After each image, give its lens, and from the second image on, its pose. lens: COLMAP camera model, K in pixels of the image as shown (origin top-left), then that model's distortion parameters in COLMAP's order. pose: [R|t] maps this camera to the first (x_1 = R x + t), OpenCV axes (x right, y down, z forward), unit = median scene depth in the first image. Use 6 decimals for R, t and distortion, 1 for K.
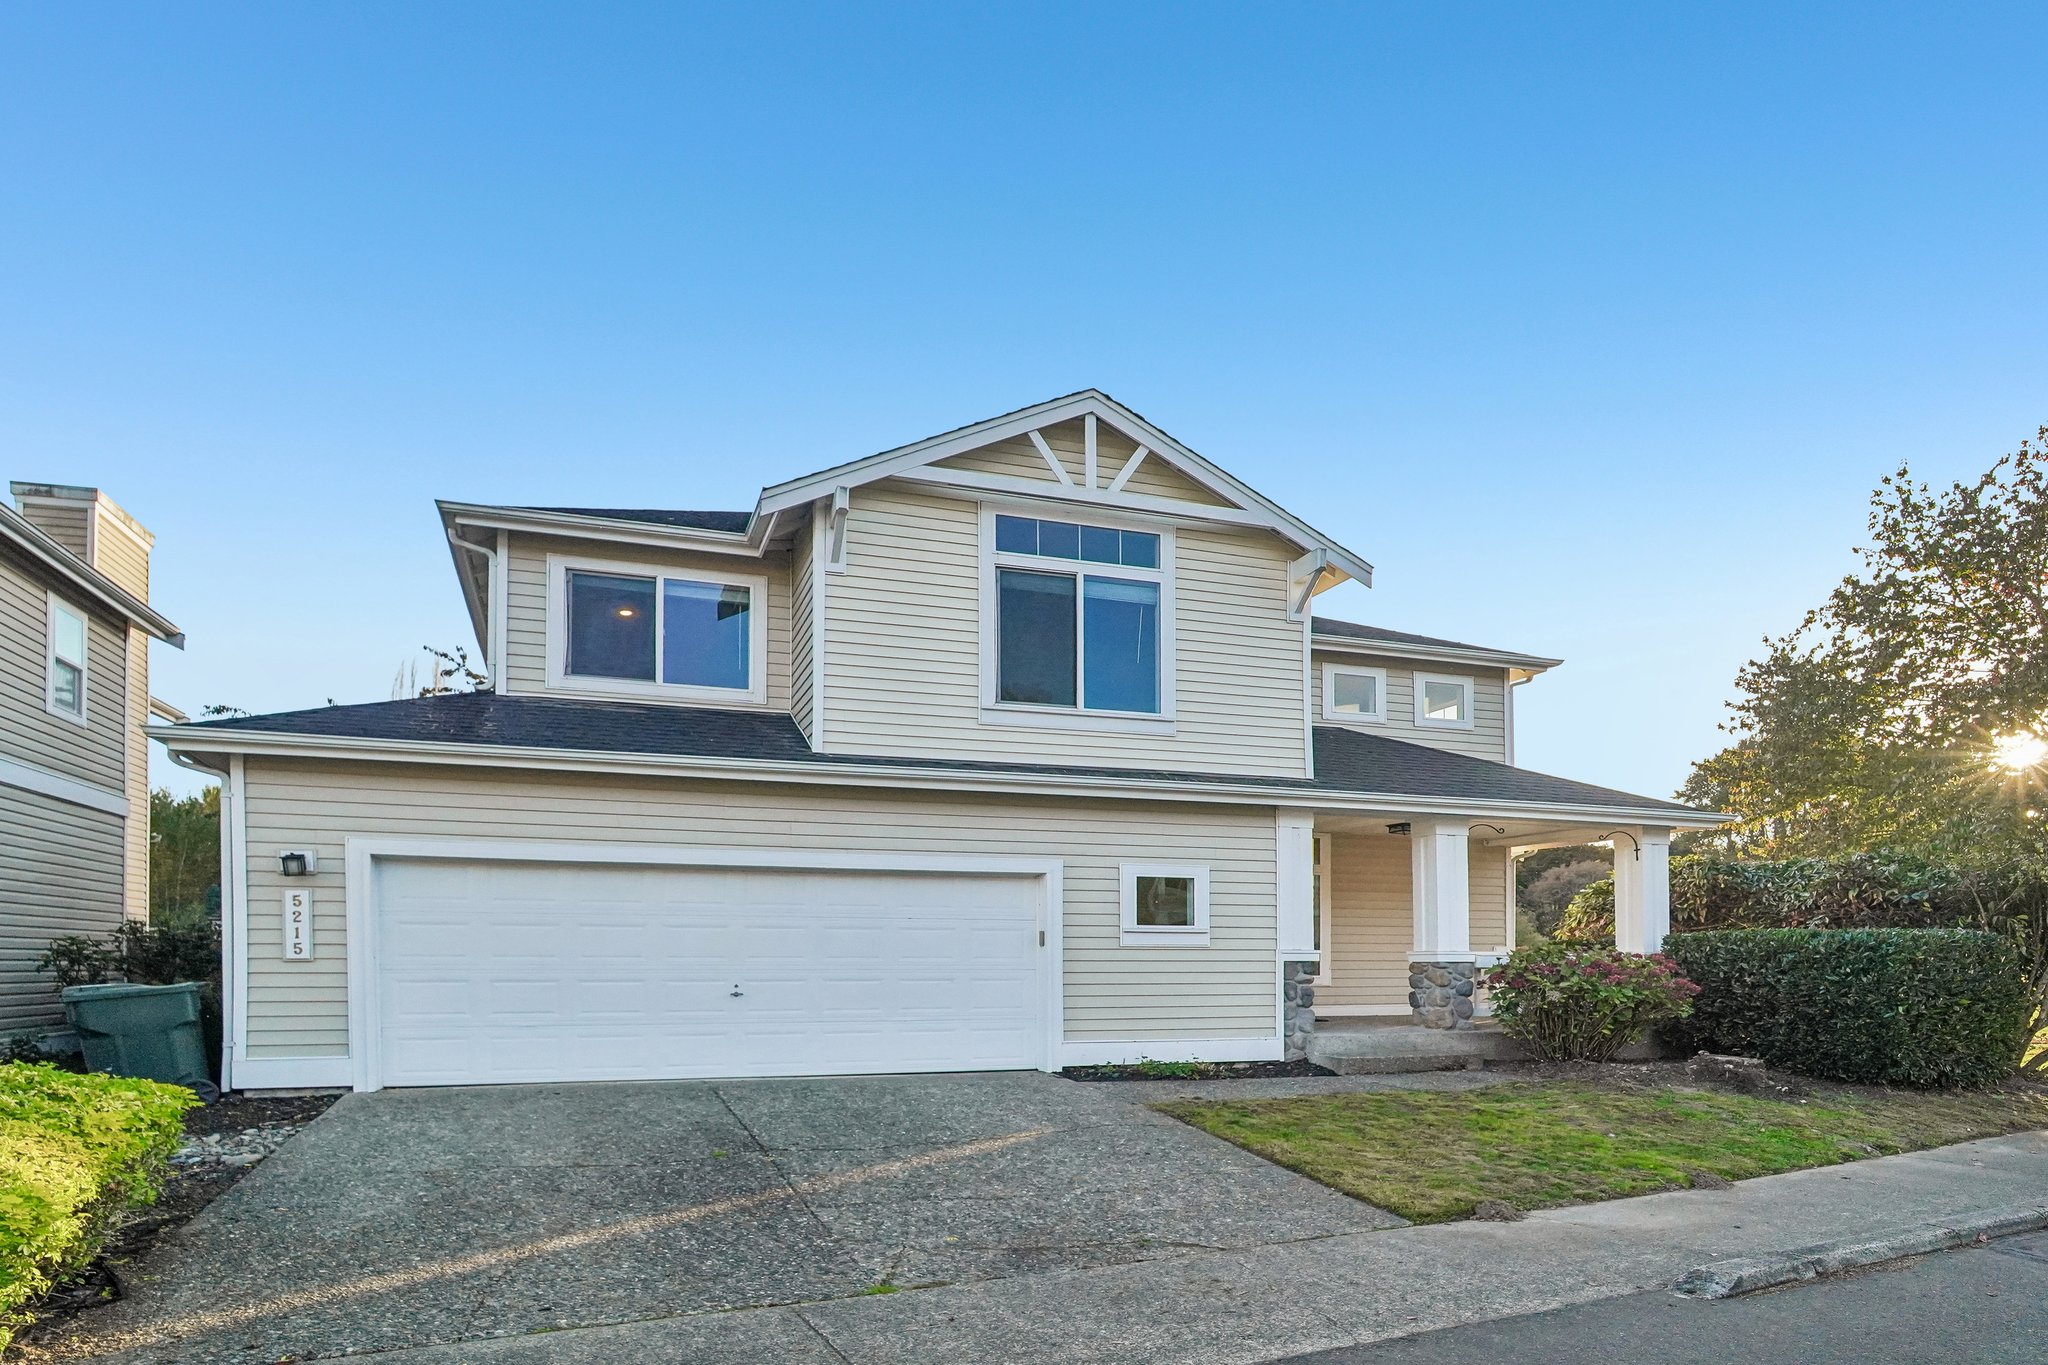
lens RADIAL K [[878.5, 0, 1023.1], [0, 878.5, 712.2], [0, 0, 1]] dist [0.003333, 0.000175]
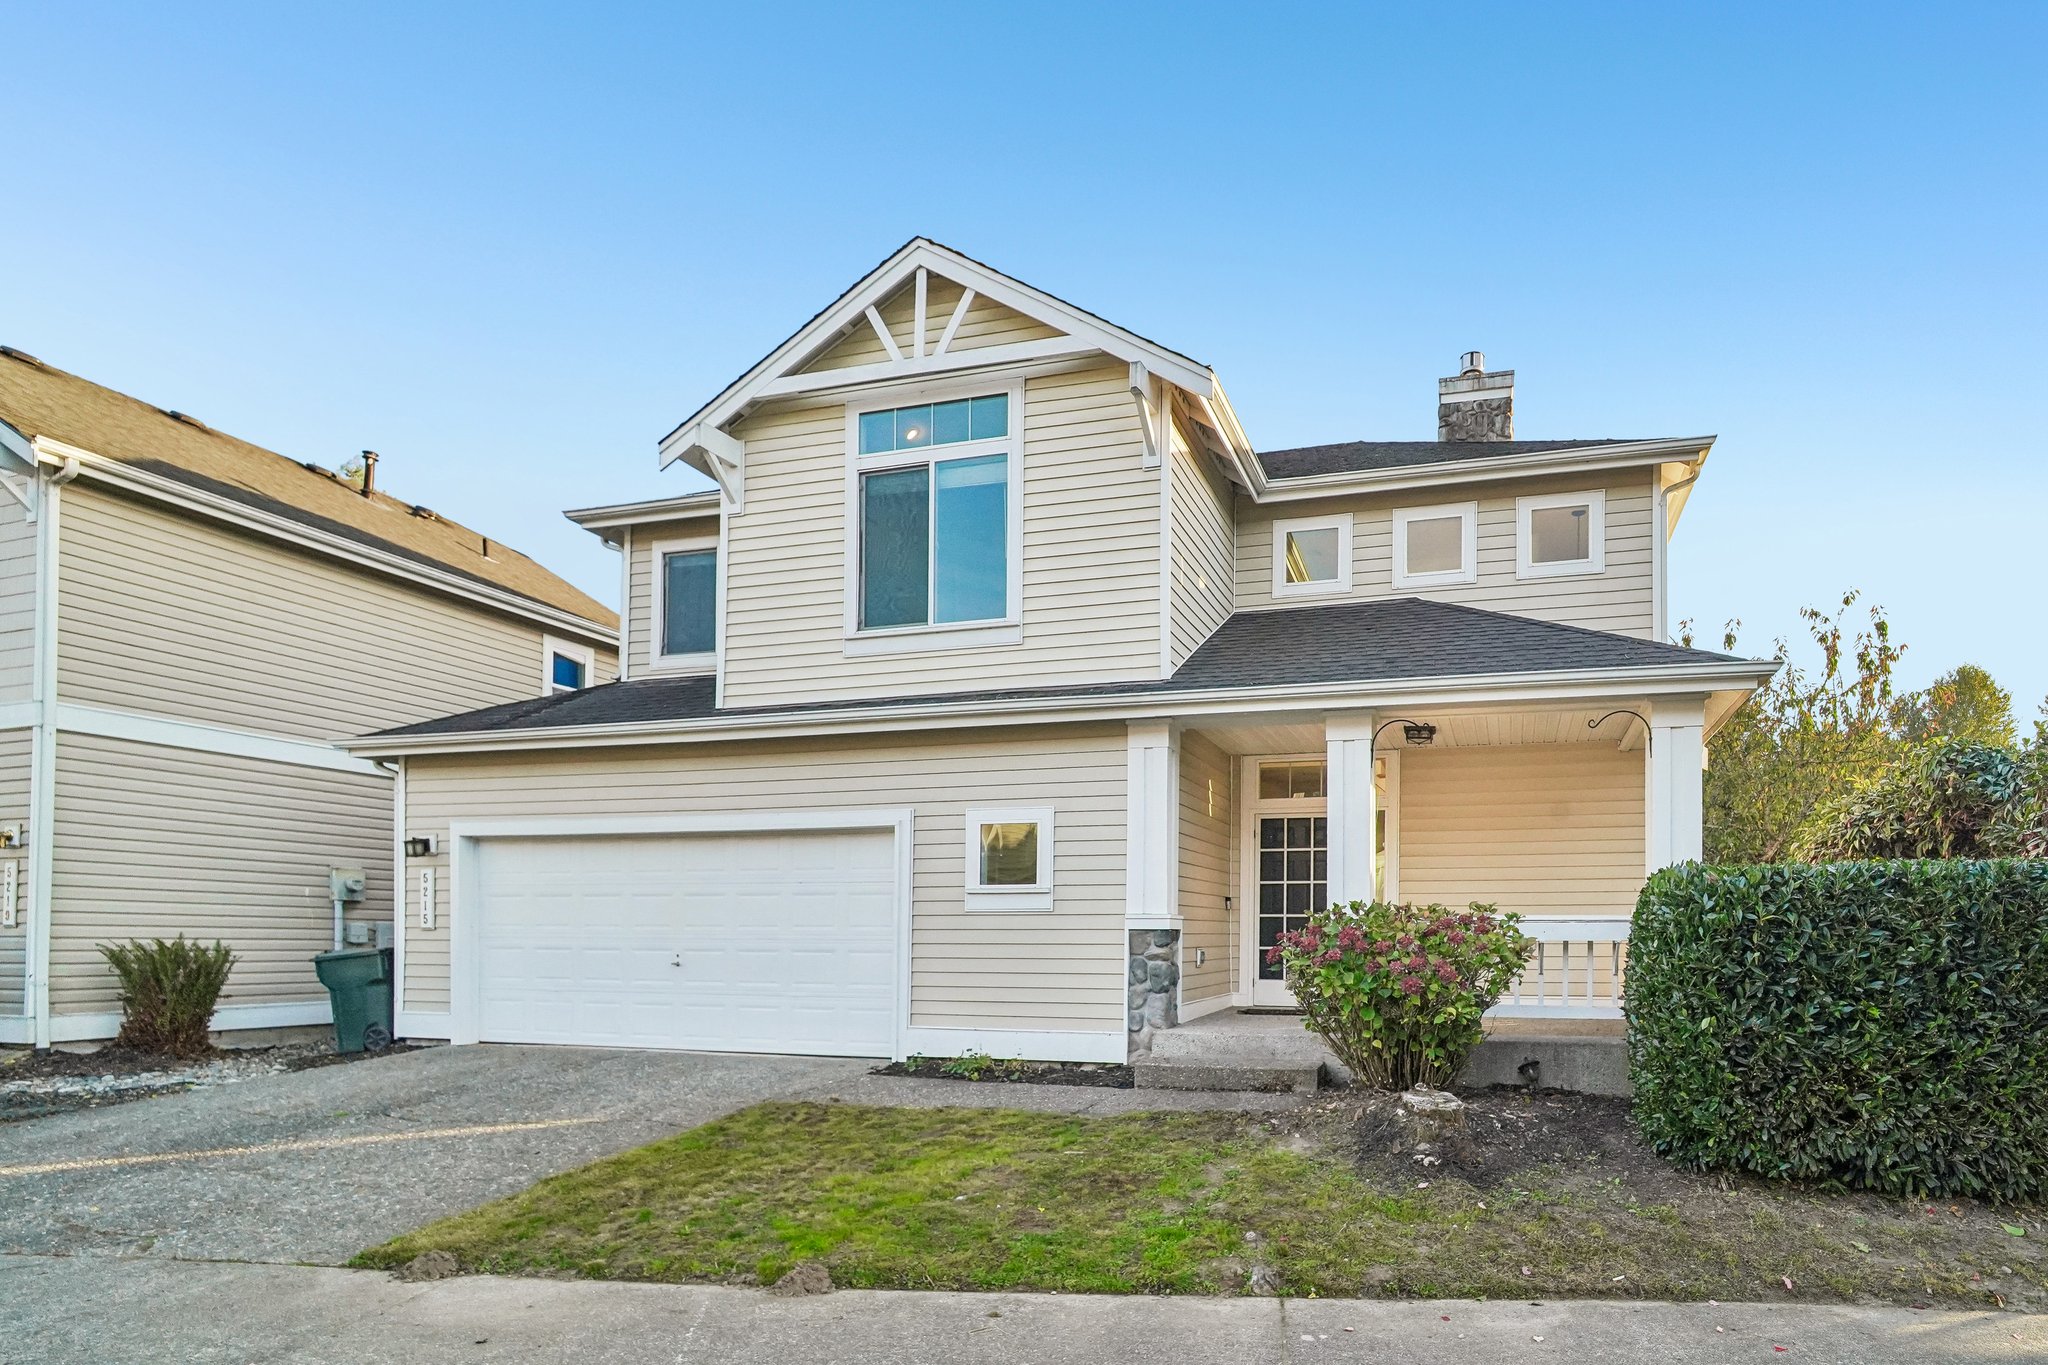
lens RADIAL K [[984.3, 0, 1025.0], [0, 984.3, 661.0], [0, 0, 1]] dist [-0.006032, 0.001011]
pose [[0.894181, -0.118823, -0.431650, 0.530513], [0.121613, 0.992350, -0.021244, 0.059469], [0.430873, -0.033498, 0.901791, 0.201821]]
